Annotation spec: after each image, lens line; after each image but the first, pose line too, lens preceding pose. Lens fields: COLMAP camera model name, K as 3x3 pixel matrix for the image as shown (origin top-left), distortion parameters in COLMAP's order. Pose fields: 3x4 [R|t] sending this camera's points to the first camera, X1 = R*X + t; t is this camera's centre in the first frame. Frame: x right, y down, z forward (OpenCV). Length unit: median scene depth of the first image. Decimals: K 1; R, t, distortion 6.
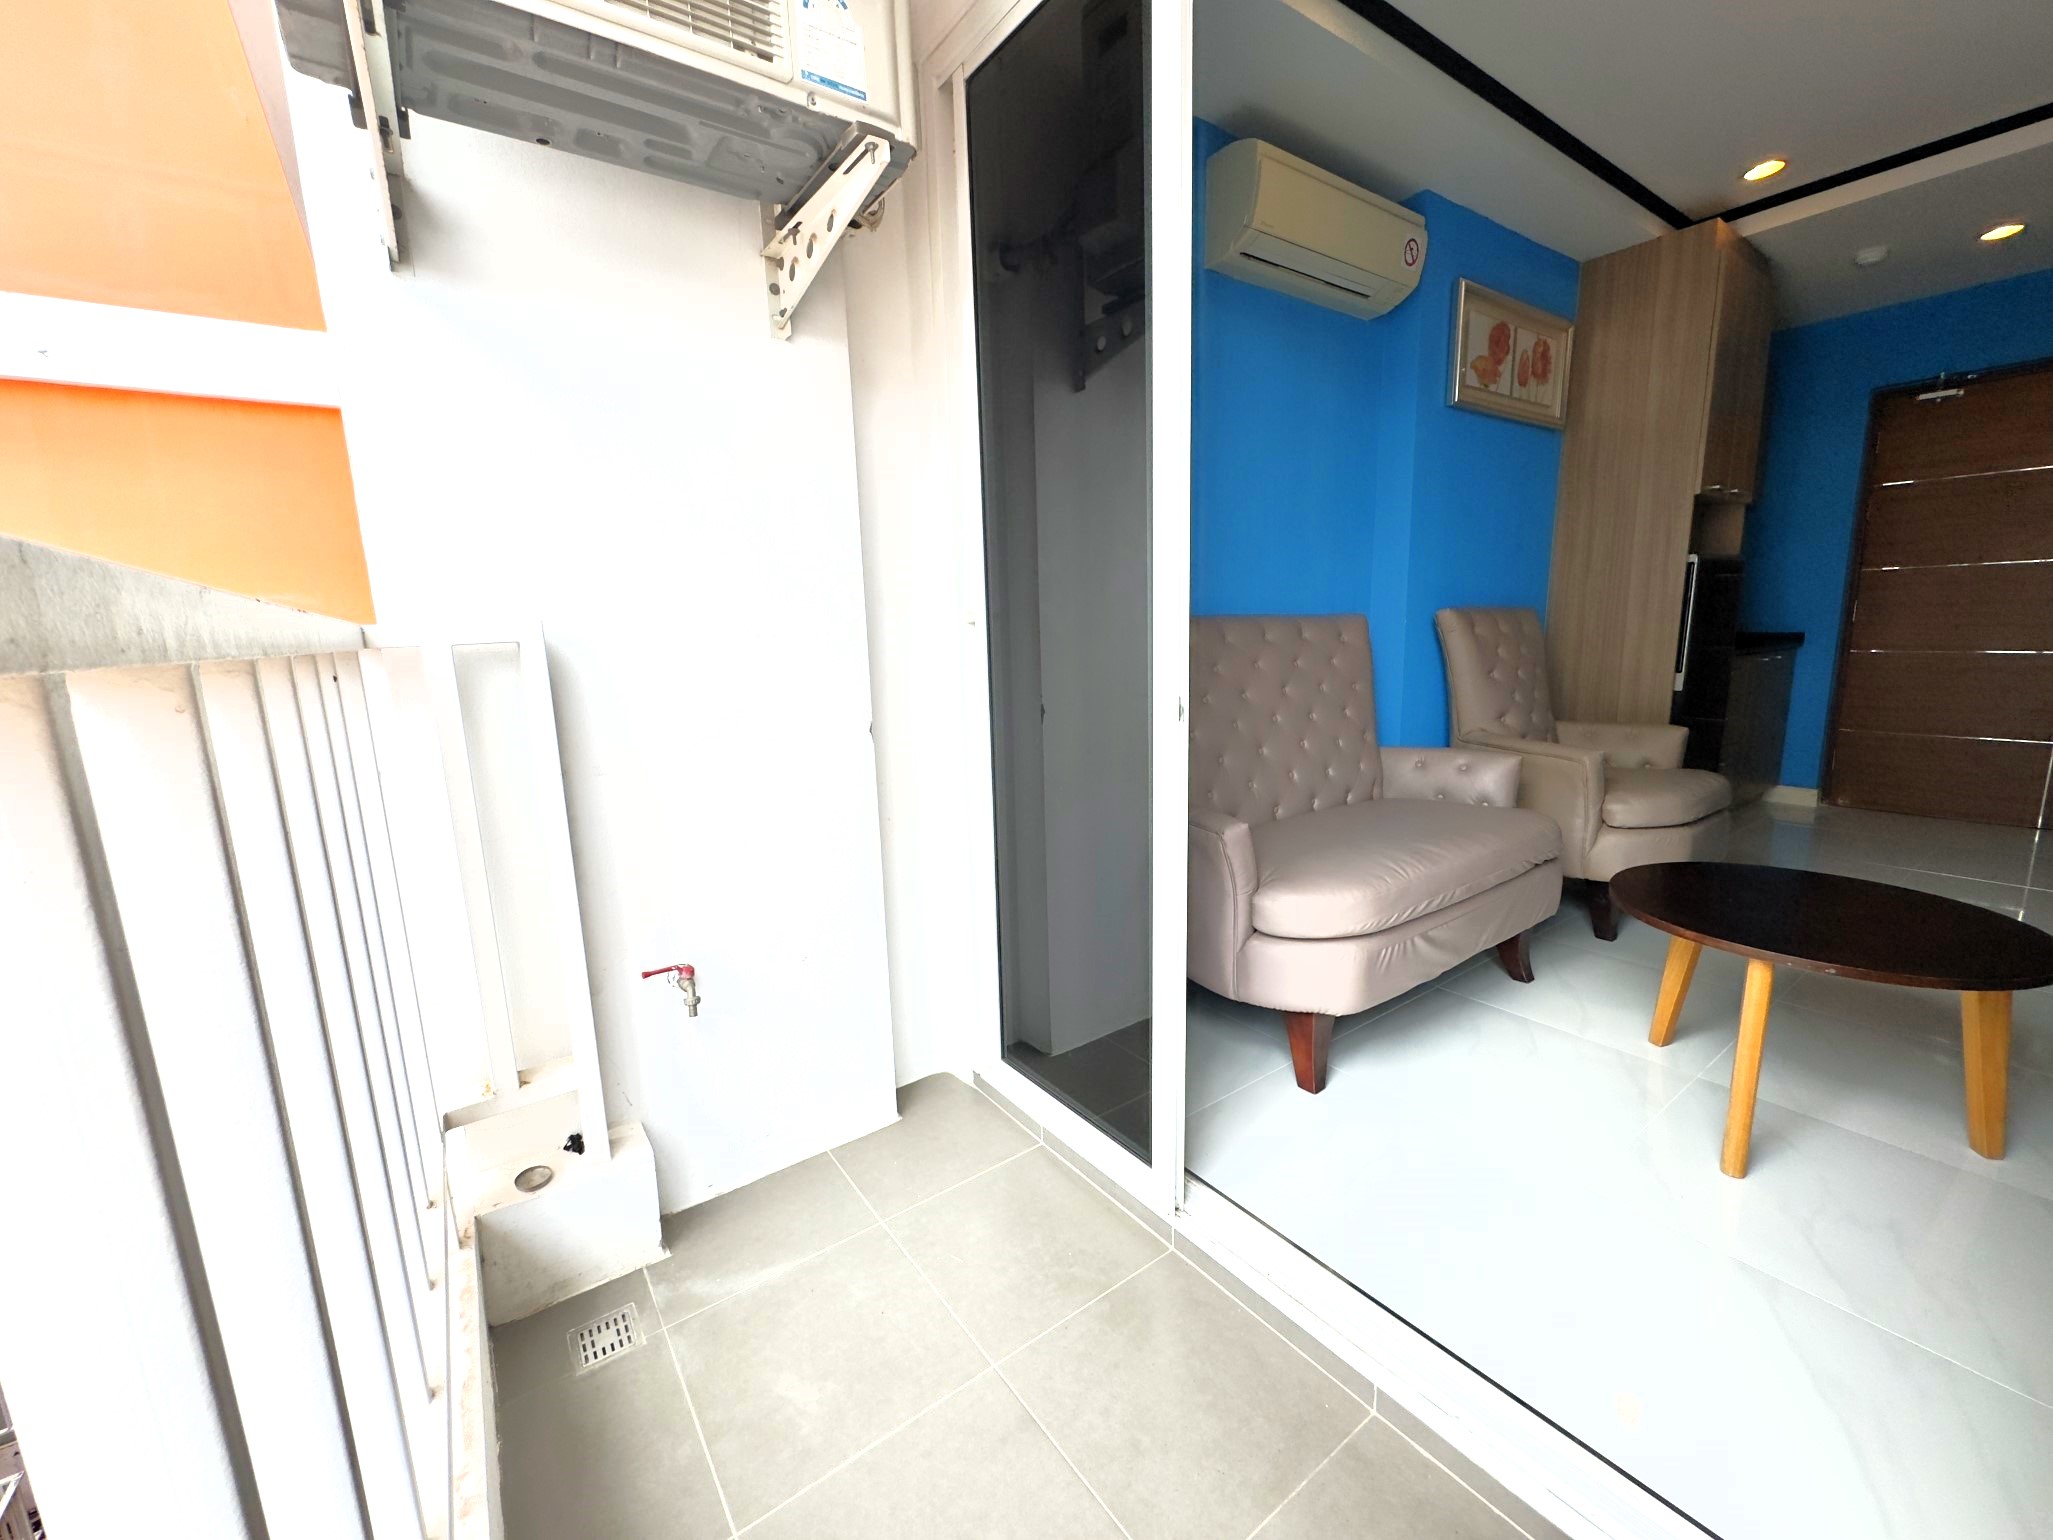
lens RADIAL K [[819.0, 0, 1024.3], [0, 819.0, 770.1], [0, 0, 1]] dist [0.002043, 0.000310]
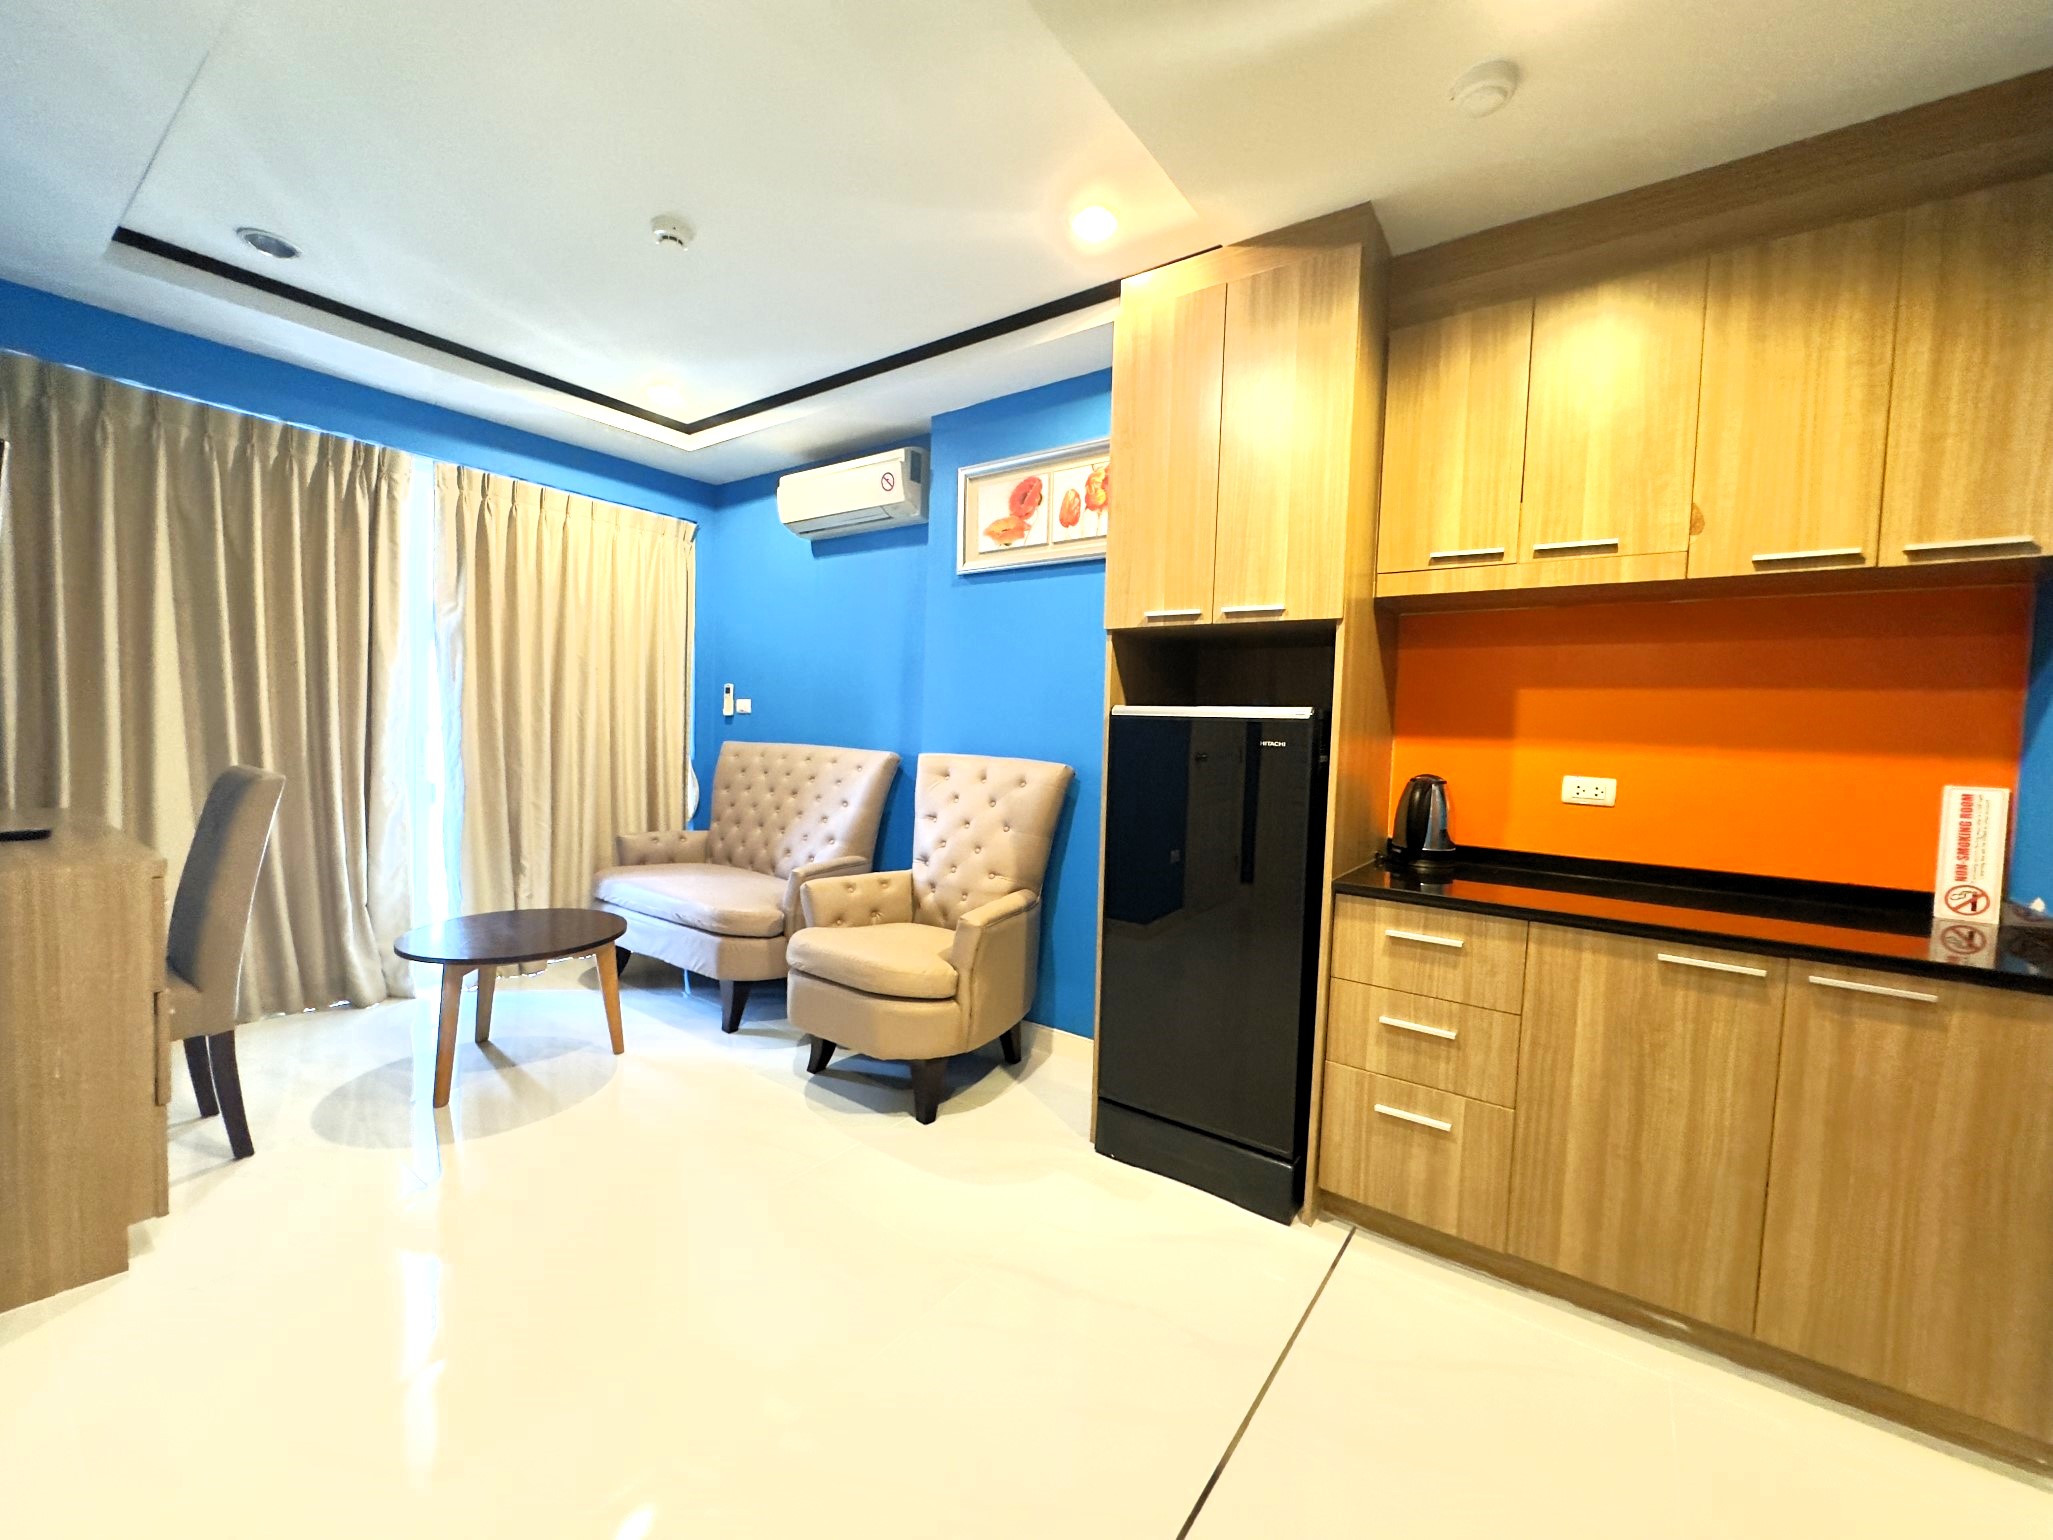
lens RADIAL K [[819.0, 0, 1027.8], [0, 819.0, 770.4], [0, 0, 1]] dist [0.002043, 0.000310]
pose [[0.323044, 0.089577, -0.942135, 1.600995], [-0.211249, 0.977218, 0.020479, -0.226068], [0.922505, 0.192410, 0.334607, 0.758803]]
